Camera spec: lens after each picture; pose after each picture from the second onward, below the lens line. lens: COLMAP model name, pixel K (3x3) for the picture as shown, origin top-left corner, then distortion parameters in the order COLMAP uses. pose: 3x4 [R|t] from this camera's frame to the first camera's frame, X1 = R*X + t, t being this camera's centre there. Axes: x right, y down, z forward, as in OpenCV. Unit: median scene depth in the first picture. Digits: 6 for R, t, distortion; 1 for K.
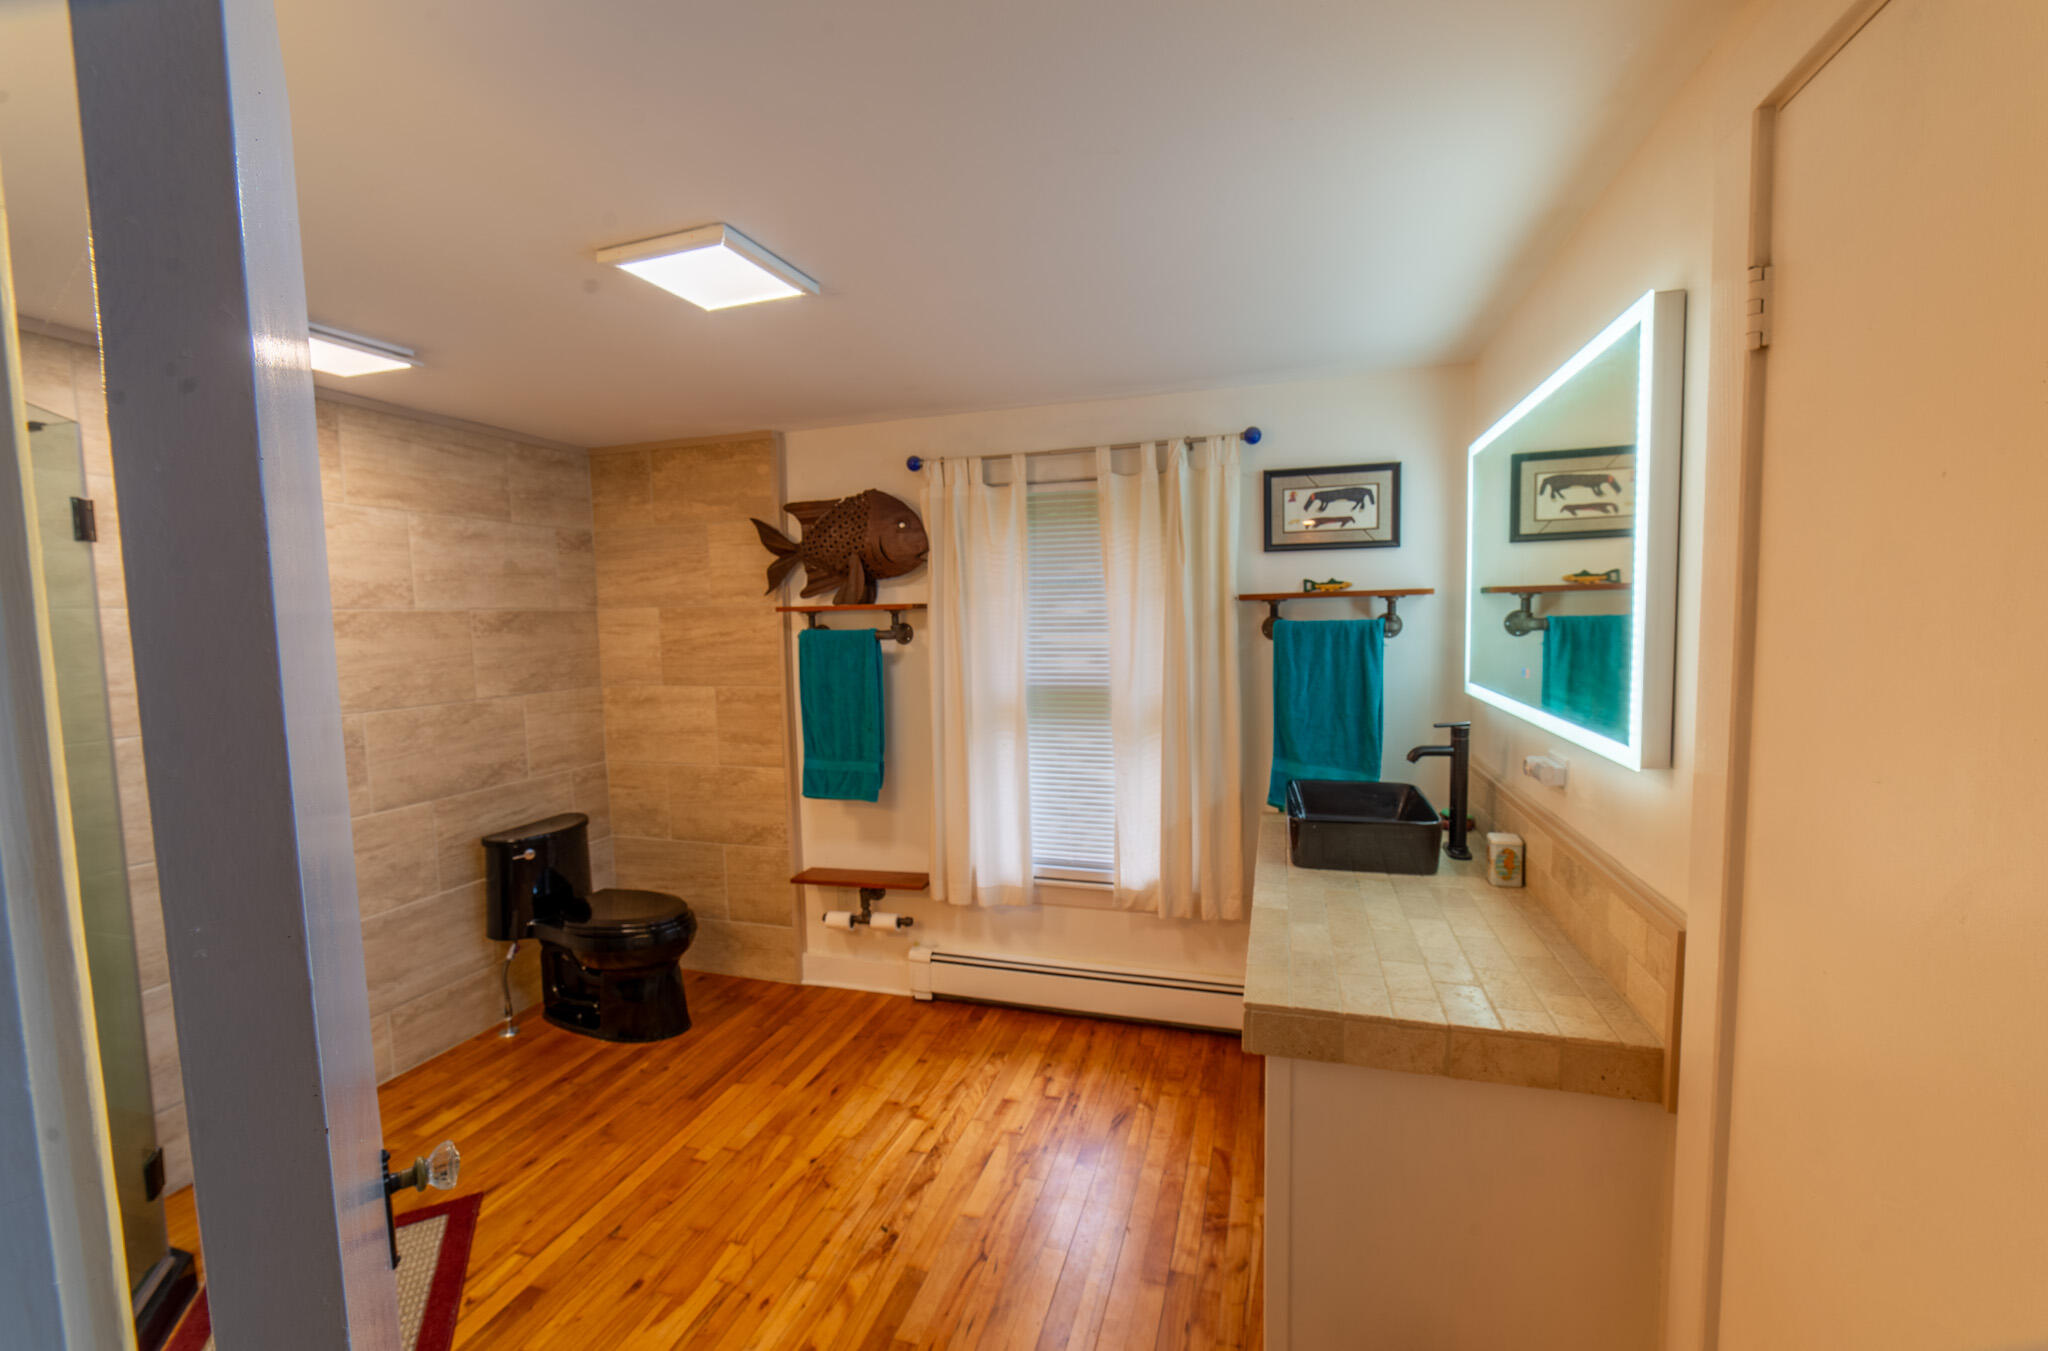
lens RADIAL K [[784.4, 0, 1027.4], [0, 784.4, 676.1], [0, 0, 1]] dist [-0.001536, 0.001290]
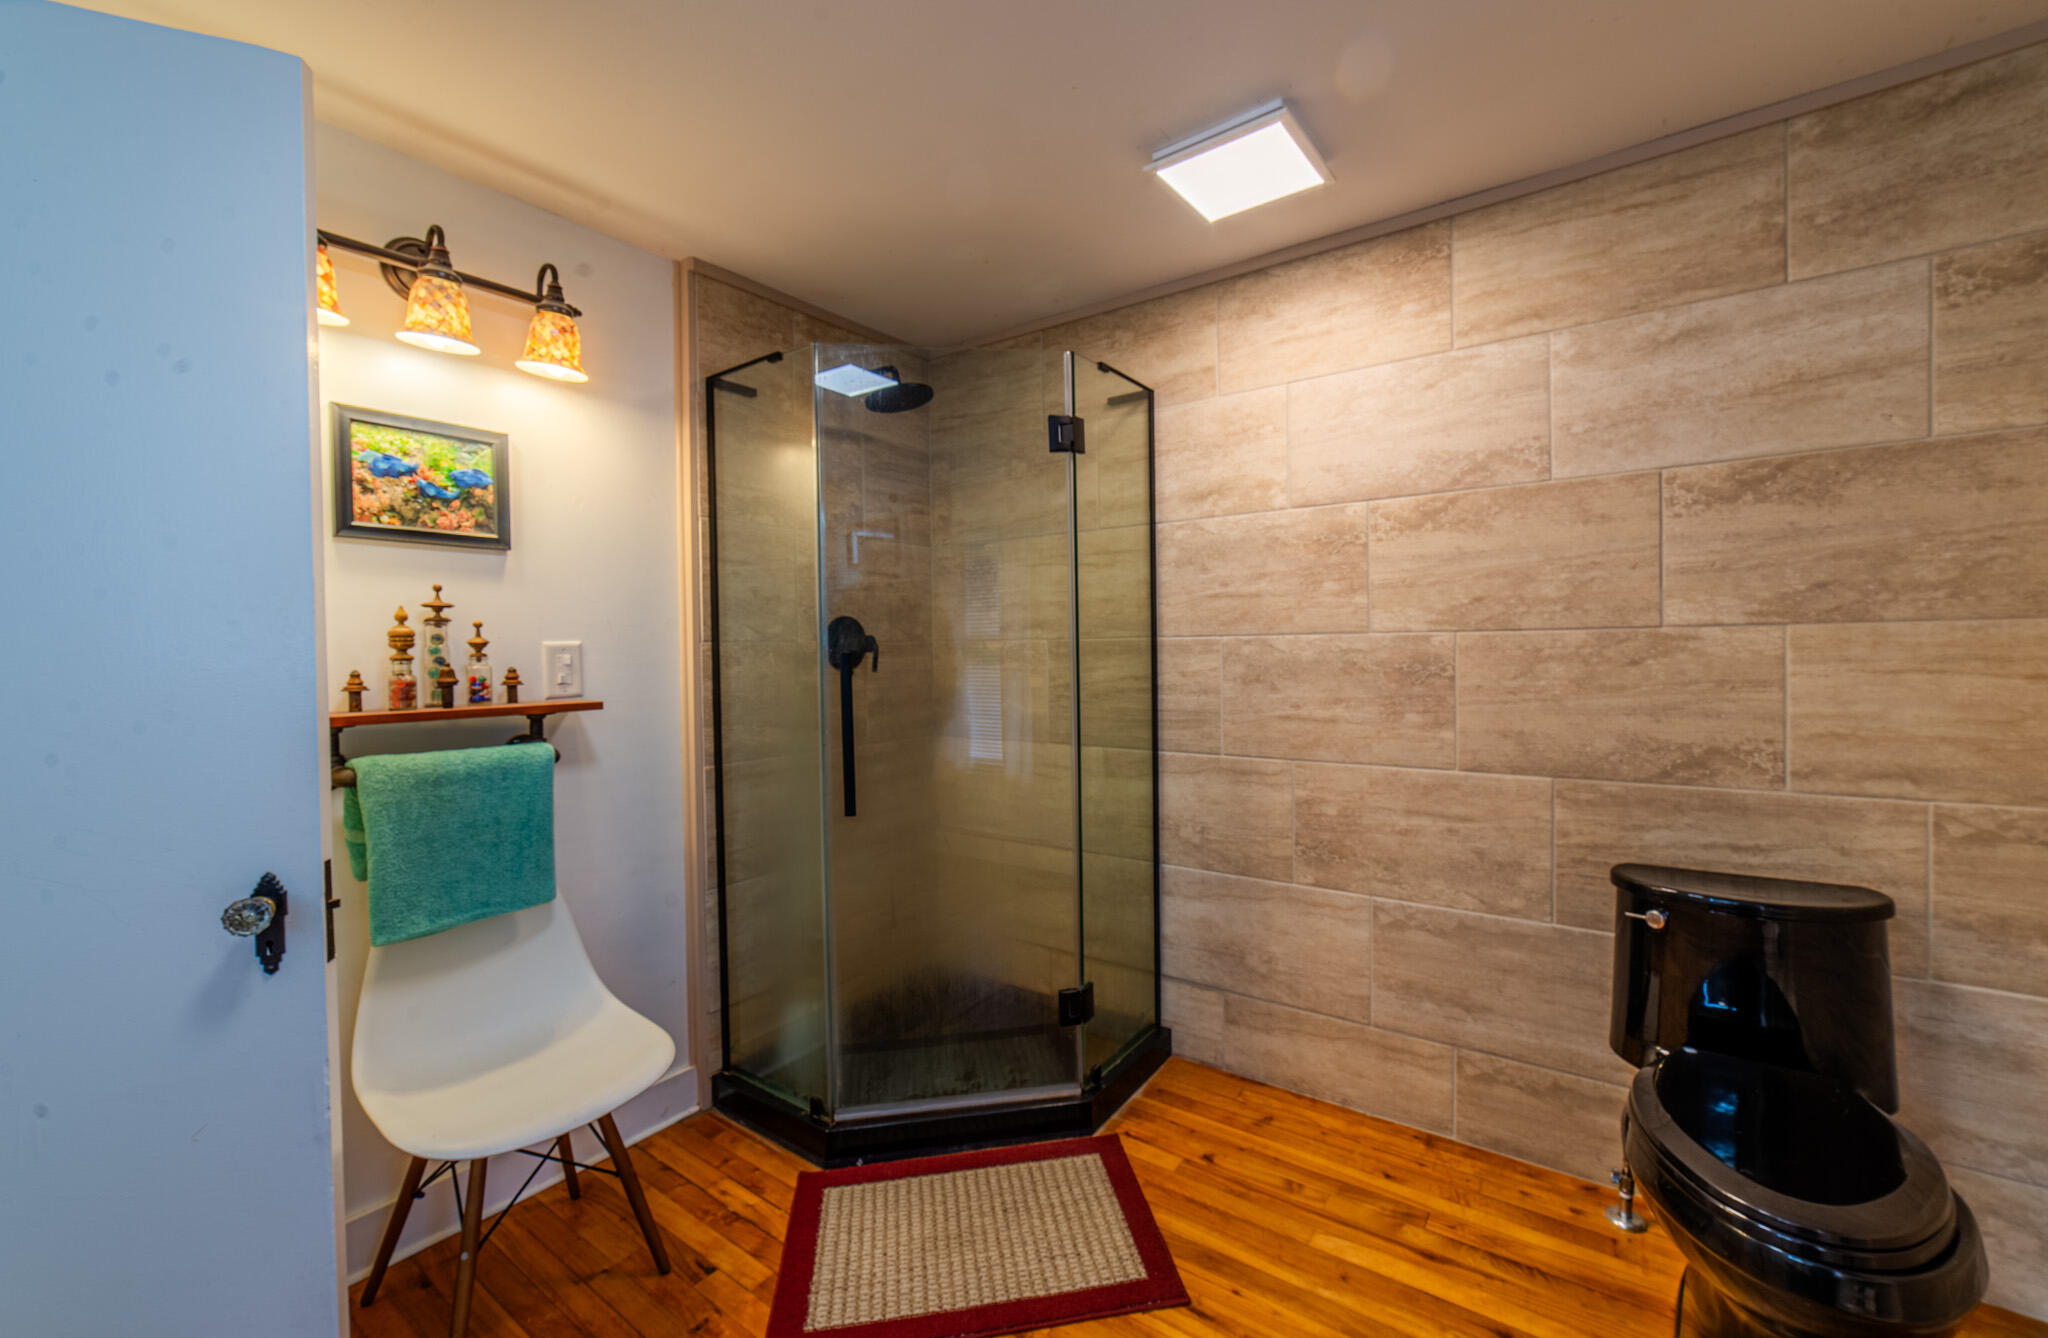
lens RADIAL K [[836.3, 0, 1026.0], [0, 836.3, 670.6], [0, 0, 1]] dist [-0.014200, 0.002564]
pose [[-0.329677, 0.045736, -0.942985, 0.022435], [-0.045889, 0.996869, 0.064392, 0.046965], [0.942978, 0.064501, -0.326546, 0.806859]]
